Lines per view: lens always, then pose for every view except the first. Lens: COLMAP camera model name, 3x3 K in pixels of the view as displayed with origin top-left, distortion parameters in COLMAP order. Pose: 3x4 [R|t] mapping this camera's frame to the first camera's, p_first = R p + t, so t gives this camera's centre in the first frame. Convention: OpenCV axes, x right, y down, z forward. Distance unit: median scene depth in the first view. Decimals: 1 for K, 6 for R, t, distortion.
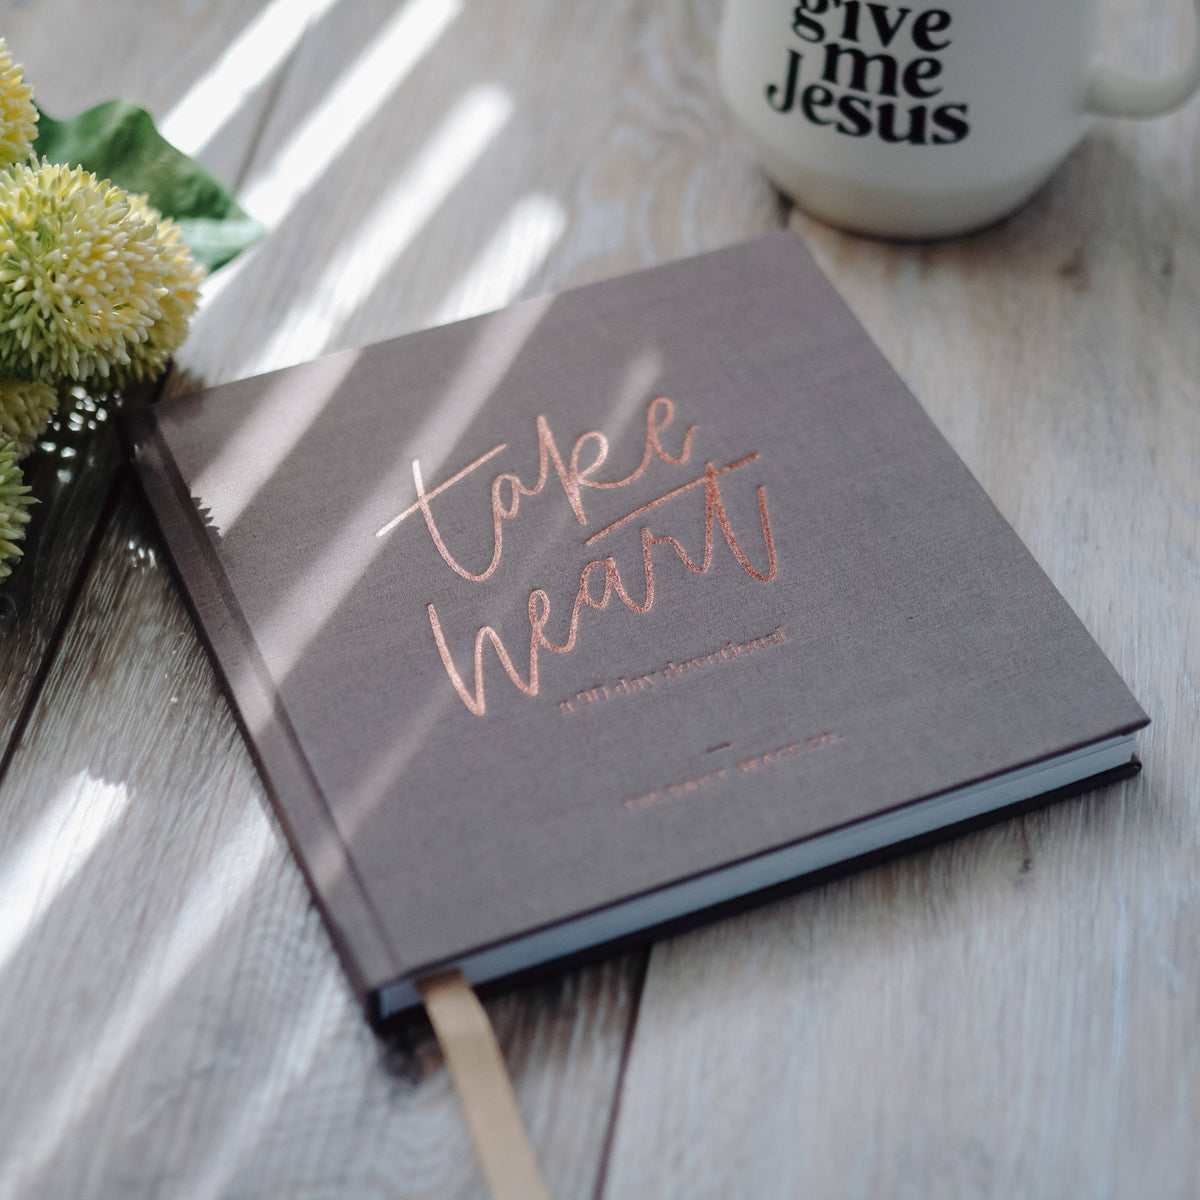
lens RADIAL K [[3309.0, 0, 604.0], [0, 3309.0, 653.4], [0, 0, 1]] dist [0.059845, 1.100485]
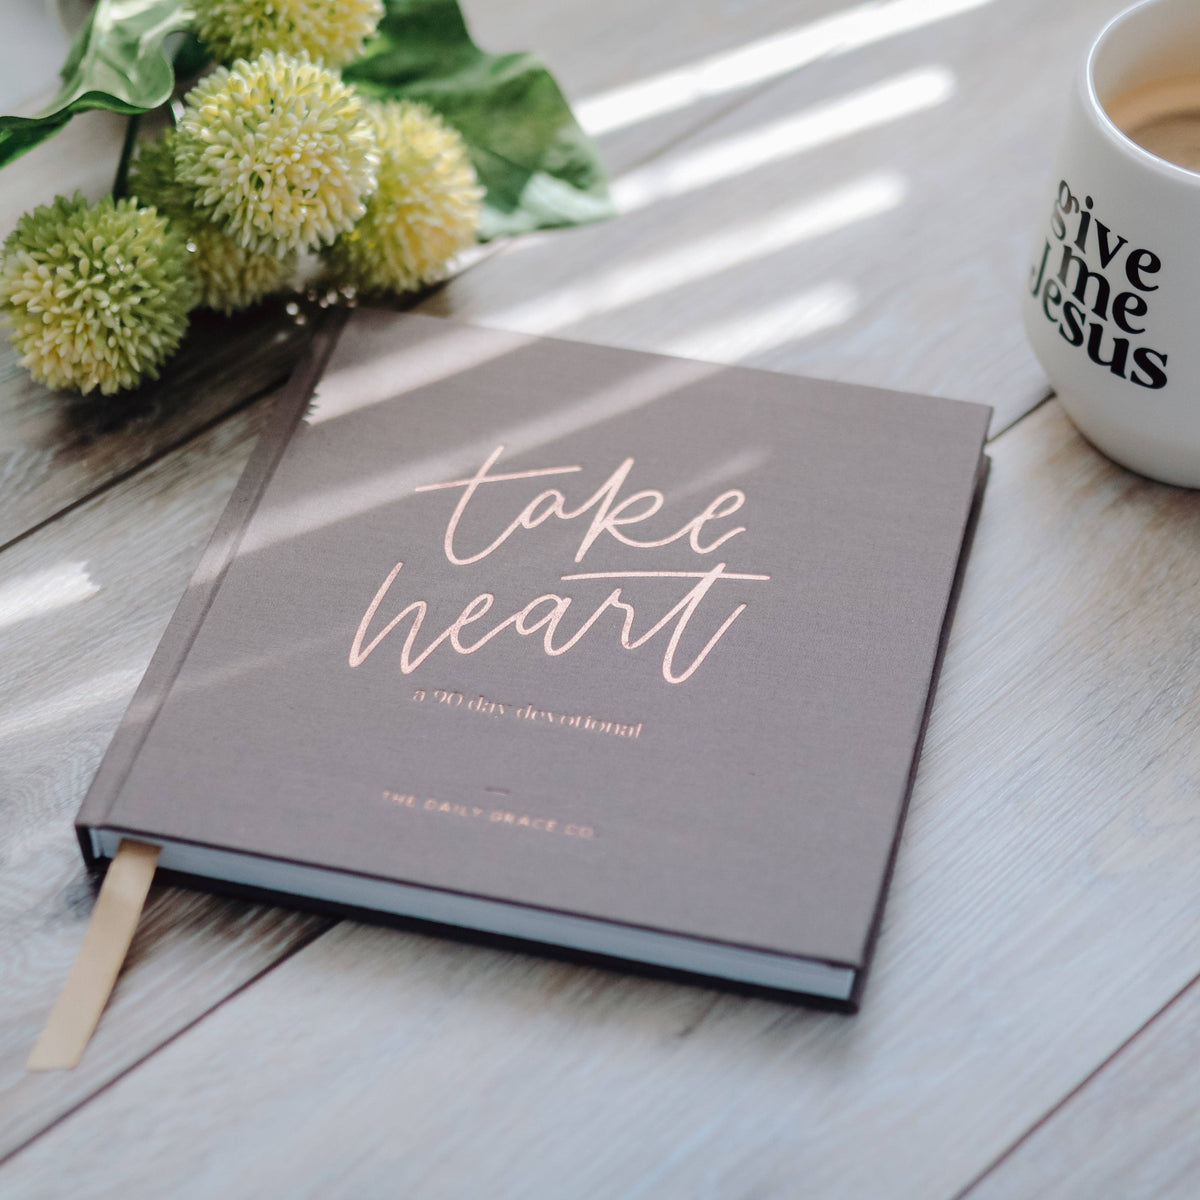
lens RADIAL K [[3309.0, 0, 604.0], [0, 3309.0, 653.4], [0, 0, 1]] dist [0.059845, 1.100485]
pose [[0.775292, 0.431312, -0.461403, 0.488177], [-0.425028, 0.896647, 0.124000, -0.143792], [0.467198, 0.099973, 0.878482, 0.080736]]
